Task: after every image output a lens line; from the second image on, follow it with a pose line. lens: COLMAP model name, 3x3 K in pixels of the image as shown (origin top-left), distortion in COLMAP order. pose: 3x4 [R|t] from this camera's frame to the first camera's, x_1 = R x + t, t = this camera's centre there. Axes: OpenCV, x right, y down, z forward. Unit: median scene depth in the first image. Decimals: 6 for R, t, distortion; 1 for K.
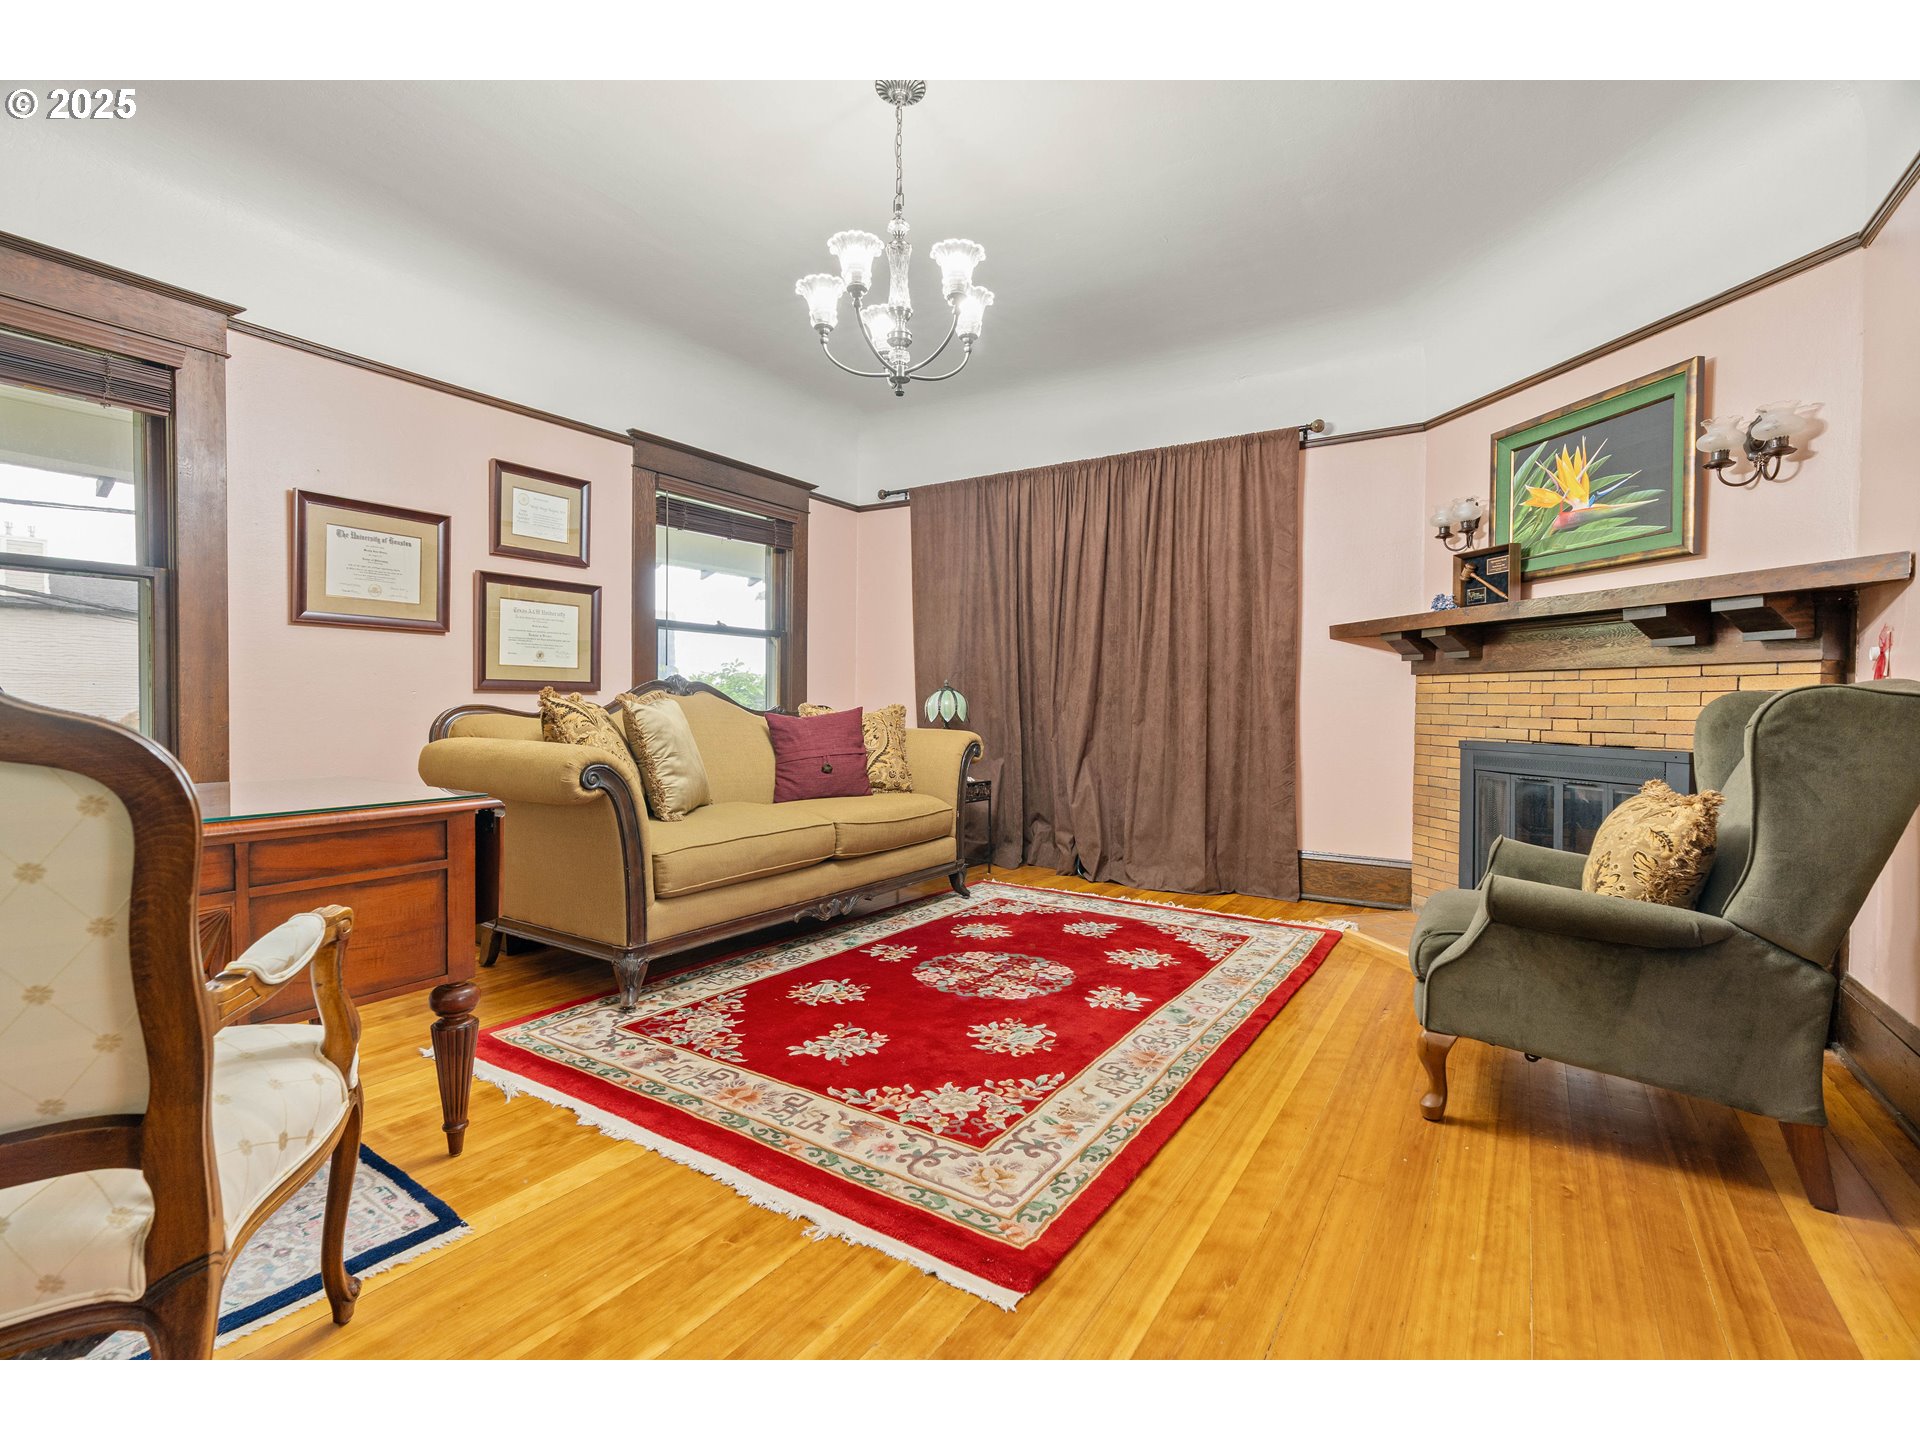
lens RADIAL K [[868.7, 0, 955.1], [0, 868.7, 720.9], [0, 0, 1]] dist [-0.013419, 0.005030]
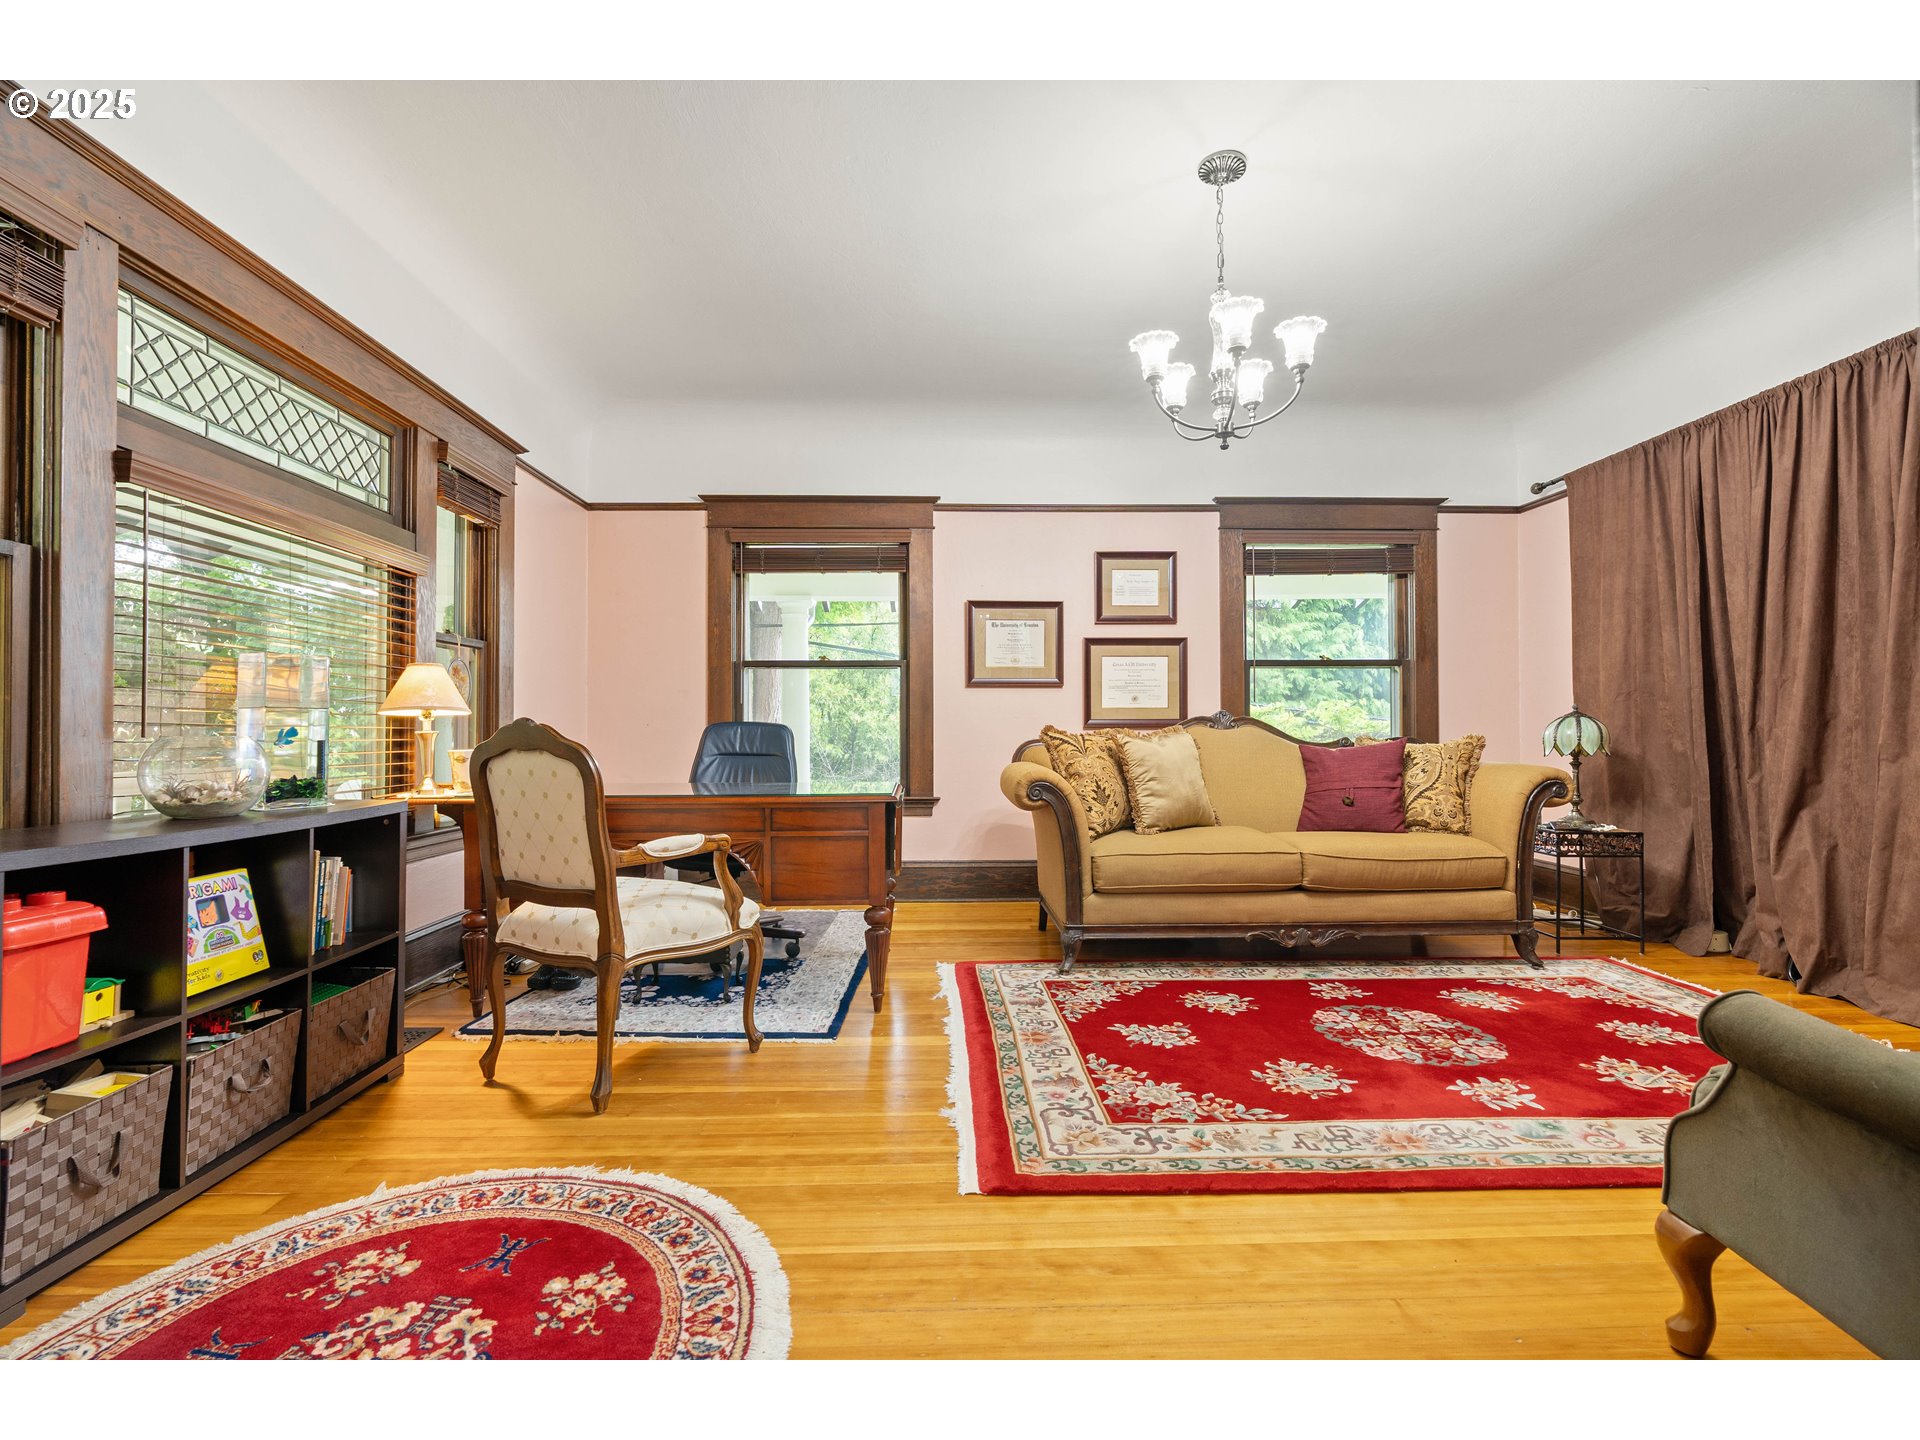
lens RADIAL K [[868.7, 0, 955.1], [0, 868.7, 720.9], [0, 0, 1]] dist [-0.013419, 0.005030]
pose [[0.571276, -0.024353, -0.820397, 0.509673], [-0.008538, 0.999329, -0.035610, 0.003658], [0.820714, 0.027347, 0.570684, 0.096787]]
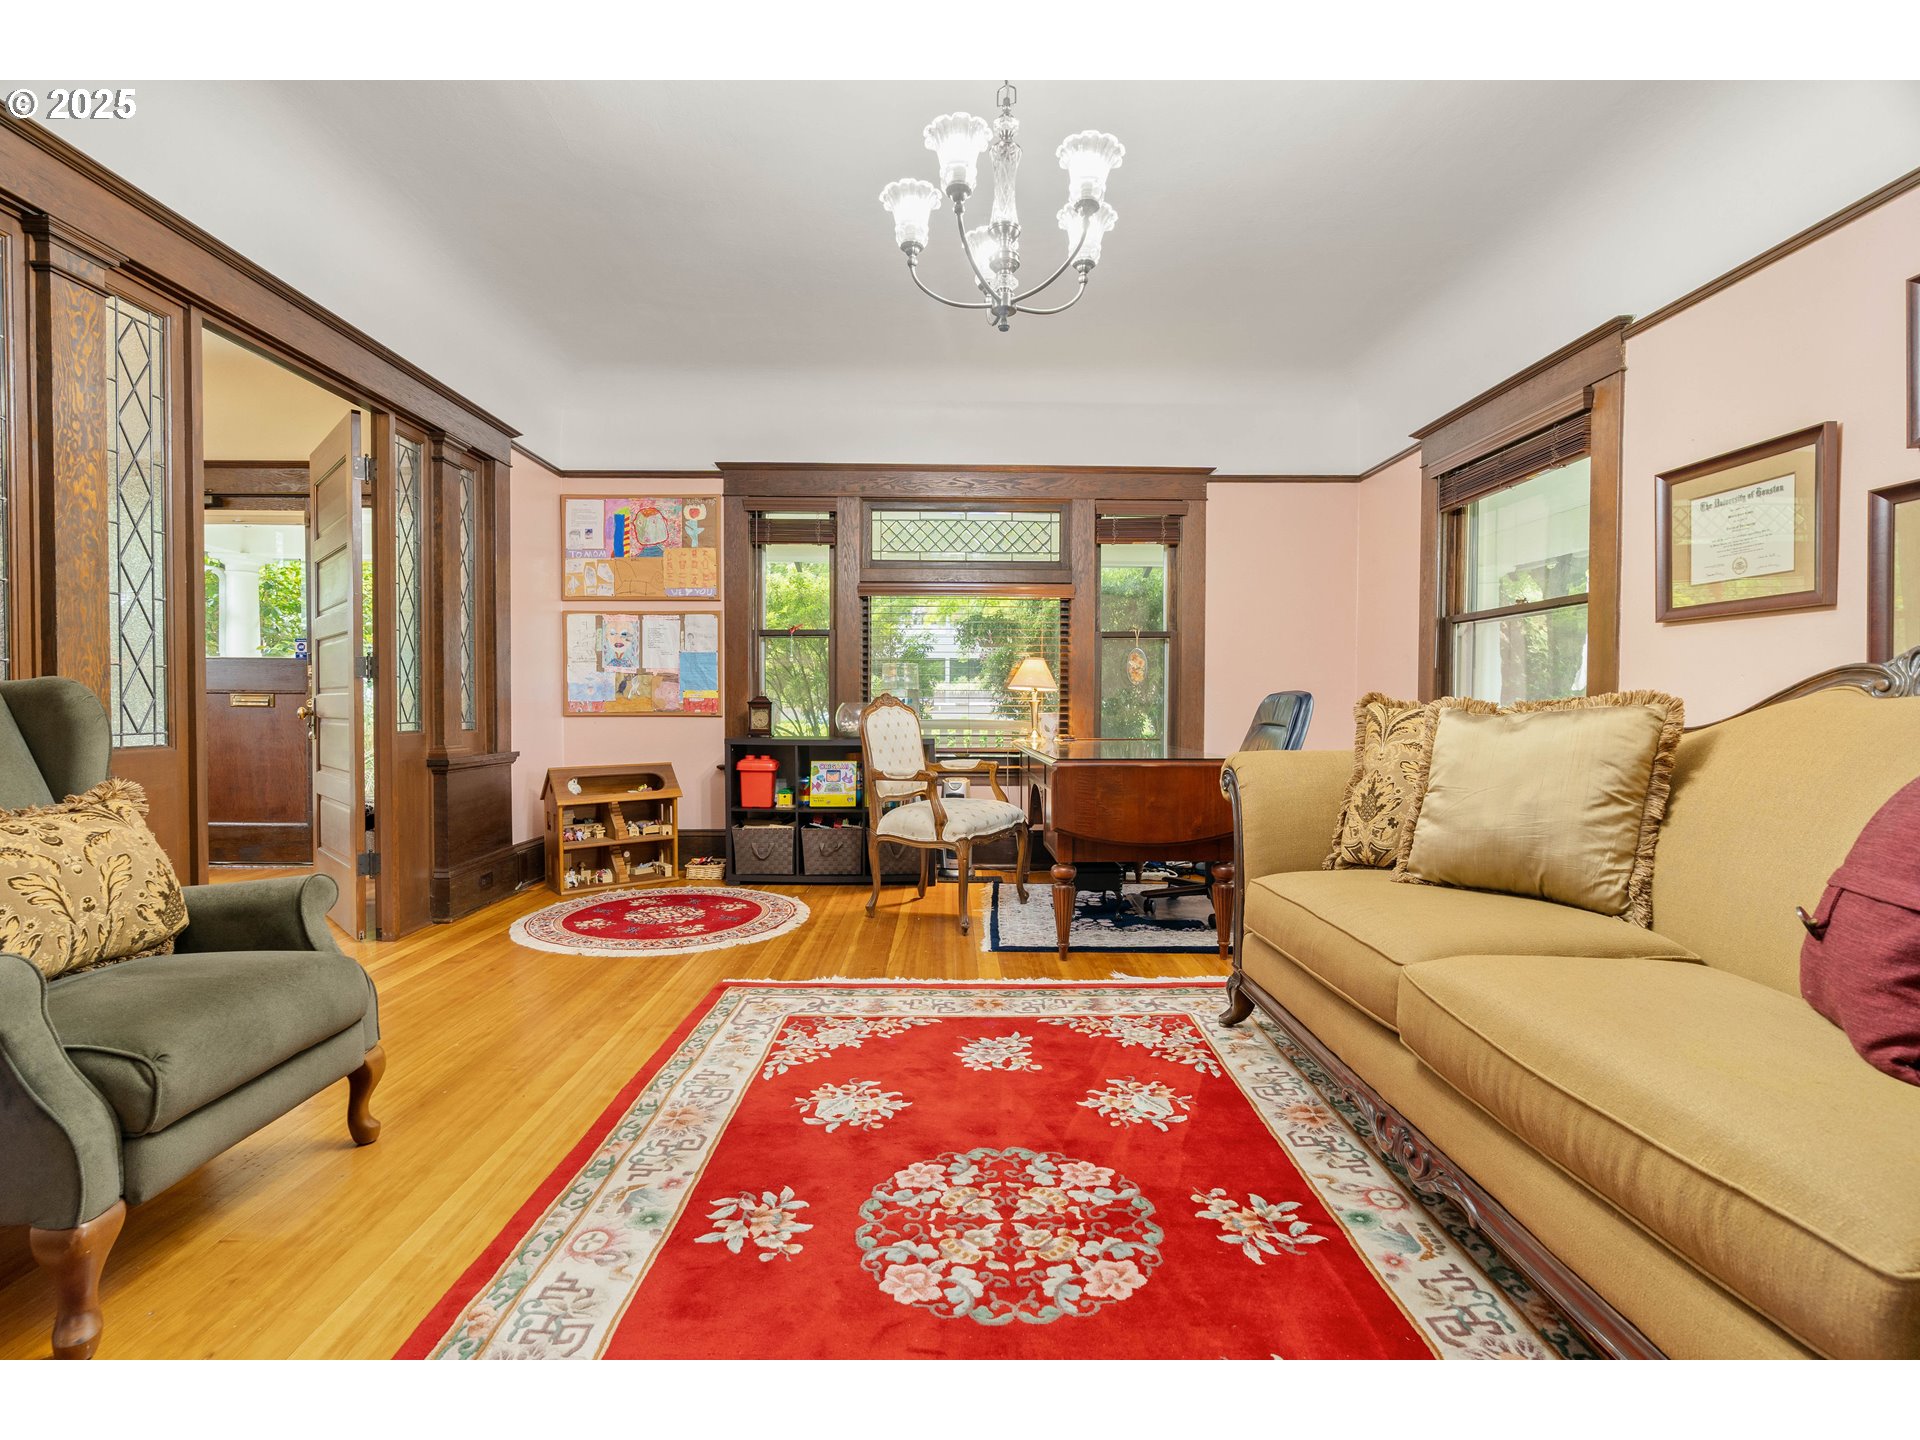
lens RADIAL K [[868.7, 0, 955.1], [0, 868.7, 720.9], [0, 0, 1]] dist [-0.013419, 0.005030]
pose [[-0.830076, -0.000432, -0.557650, 0.353237], [-0.023094, 0.999168, 0.033602, -0.026668], [0.557172, 0.040771, -0.829396, 1.368158]]
